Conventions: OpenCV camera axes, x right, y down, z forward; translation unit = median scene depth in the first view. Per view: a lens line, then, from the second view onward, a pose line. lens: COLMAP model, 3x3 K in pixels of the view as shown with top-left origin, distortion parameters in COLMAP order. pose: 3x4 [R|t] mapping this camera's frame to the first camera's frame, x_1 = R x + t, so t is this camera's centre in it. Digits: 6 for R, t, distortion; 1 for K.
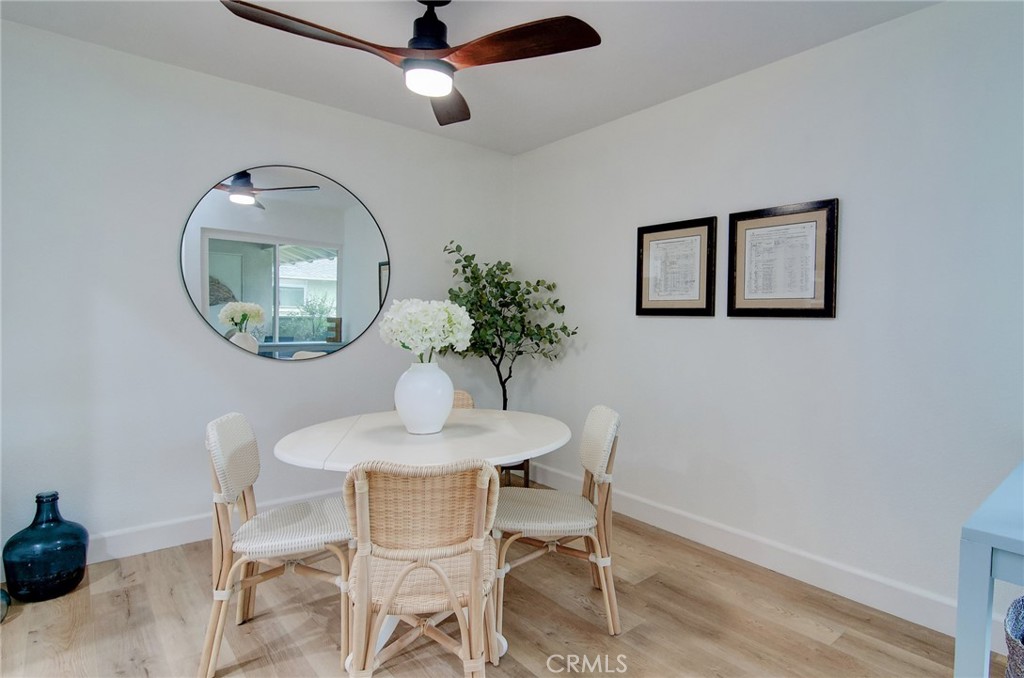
lens RADIAL K [[552.8, 0, 515.2], [0, 552.8, 342.7], [0, 0, 1]] dist [0.006621, -0.001404]
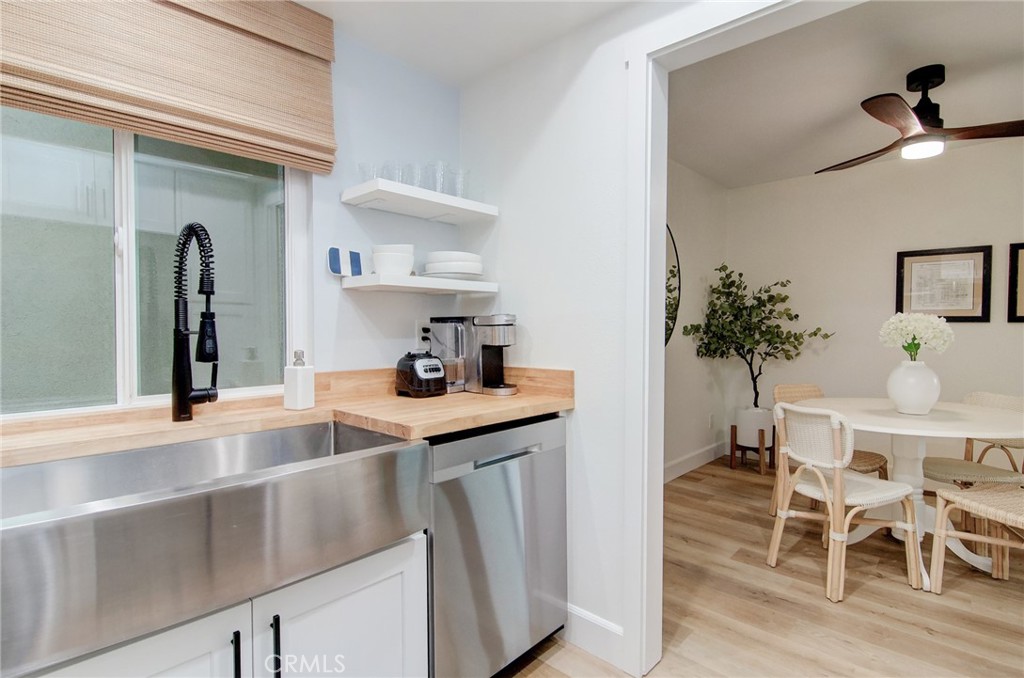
lens RADIAL K [[509.7, 0, 513.6], [0, 509.7, 337.9], [0, 0, 1]] dist [0.013793, -0.011570]
pose [[0.996296, -0.012611, 0.085061, -0.874143], [0.014118, 0.999753, -0.017139, -0.006723], [-0.084824, 0.018276, 0.996228, -0.095334]]
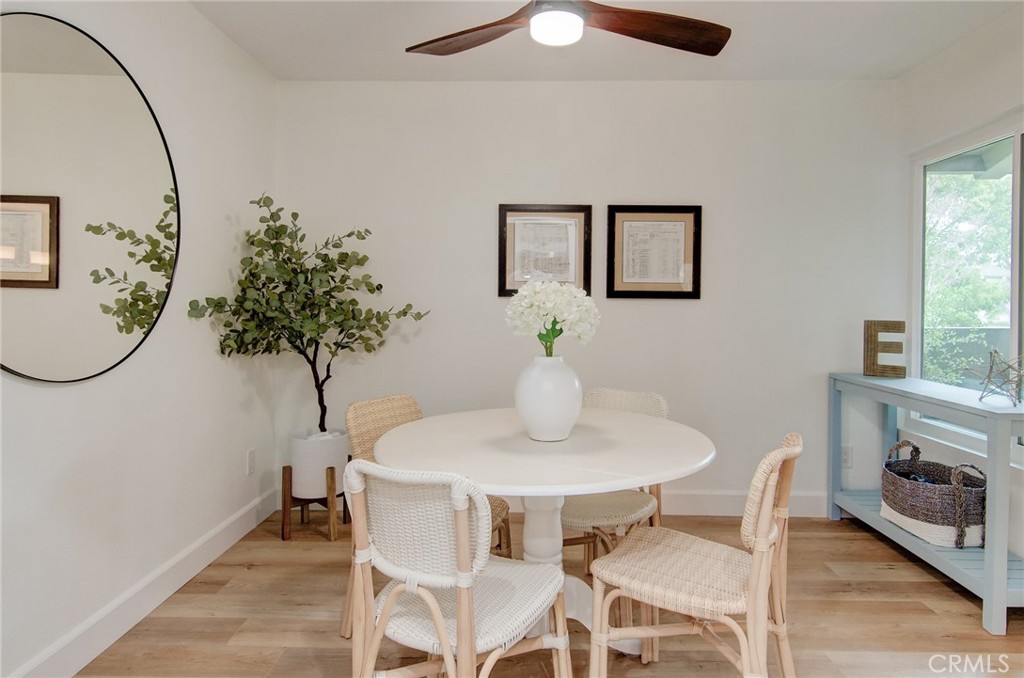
lens RADIAL K [[635.7, 0, 547.1], [0, 635.7, 308.0], [0, 0, 1]] dist [0.005100, 0.001976]
pose [[0.656916, -0.014618, 0.753822, -0.642627], [0.034548, 0.999345, -0.010728, -0.017997], [-0.753172, 0.033090, 0.656991, 0.263404]]
